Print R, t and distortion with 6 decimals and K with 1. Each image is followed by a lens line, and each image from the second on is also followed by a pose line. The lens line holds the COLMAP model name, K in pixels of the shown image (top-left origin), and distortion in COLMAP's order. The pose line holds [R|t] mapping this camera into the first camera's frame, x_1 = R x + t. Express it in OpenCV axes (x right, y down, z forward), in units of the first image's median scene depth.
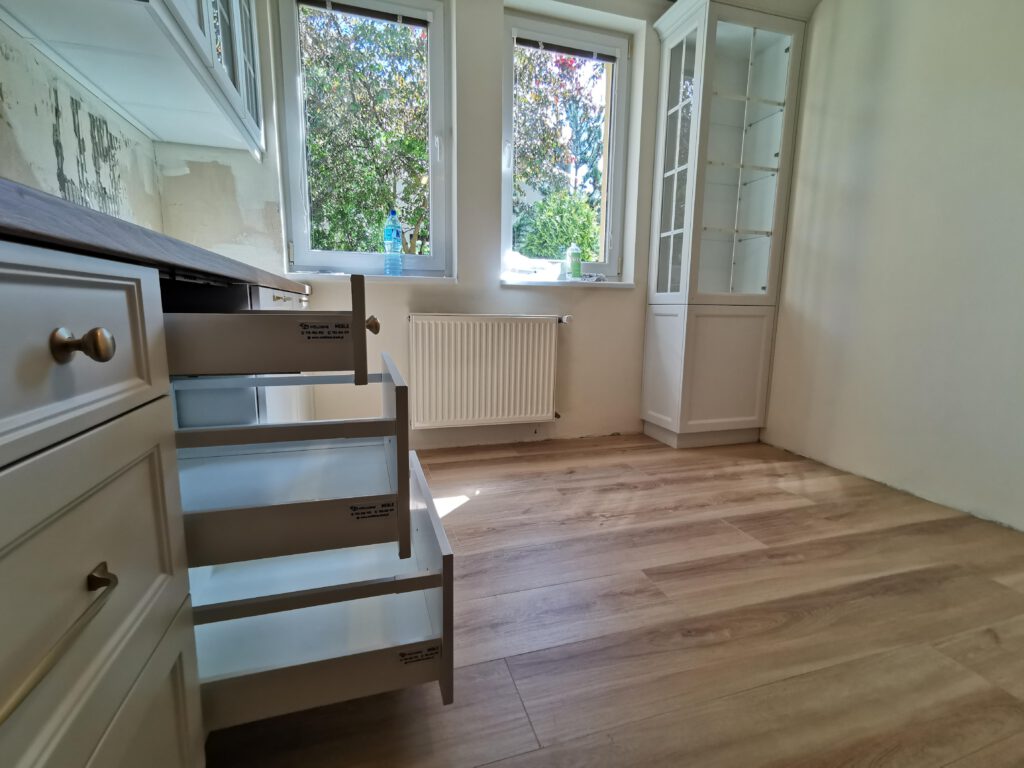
lens RADIAL K [[469.7, 0, 497.1], [0, 469.7, 384.6], [0, 0, 1]] dist [-0.000729, 0.006934]
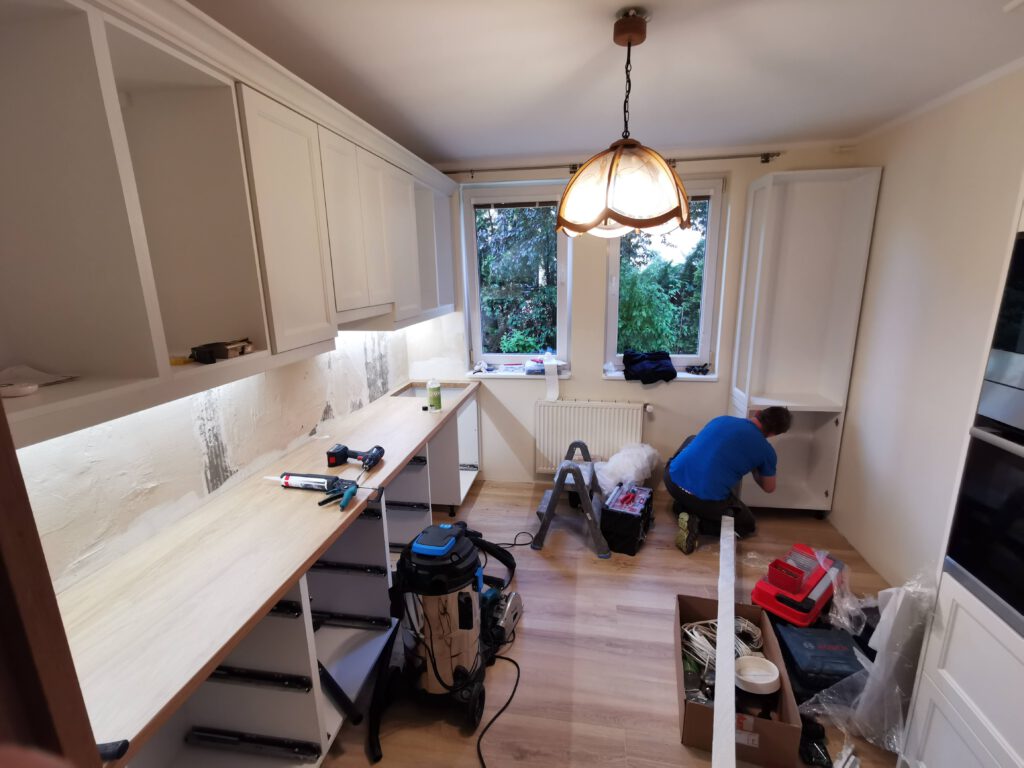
lens RADIAL K [[469.0, 0, 509.0], [0, 469.0, 383.1], [0, 0, 1]] dist [-0.004619, 0.007613]
pose [[0.900605, 0.077980, -0.427586, 0.468366], [-0.048180, 0.995622, 0.080096, -0.392360], [0.431960, -0.051534, 0.900419, -0.492119]]
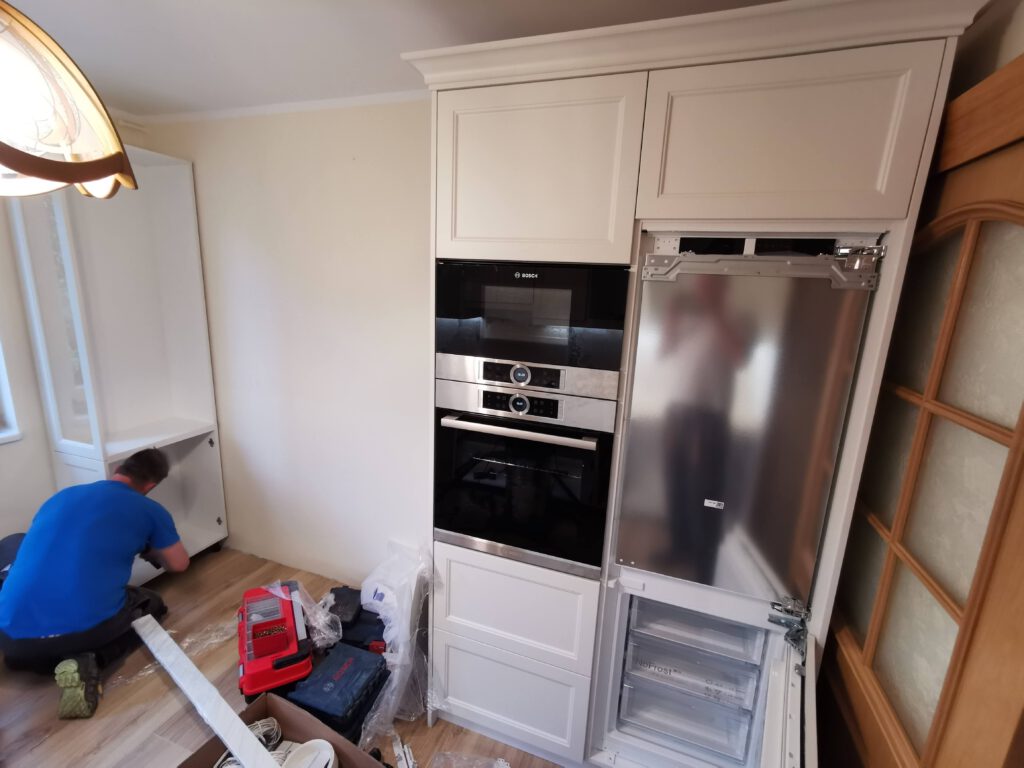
lens RADIAL K [[469.0, 0, 509.0], [0, 469.0, 383.1], [0, 0, 1]] dist [-0.004619, 0.007613]
pose [[0.586602, -0.159153, 0.794084, 0.228465], [0.097327, 0.987248, 0.125971, -0.456895], [-0.804006, 0.003391, 0.594611, -0.175258]]
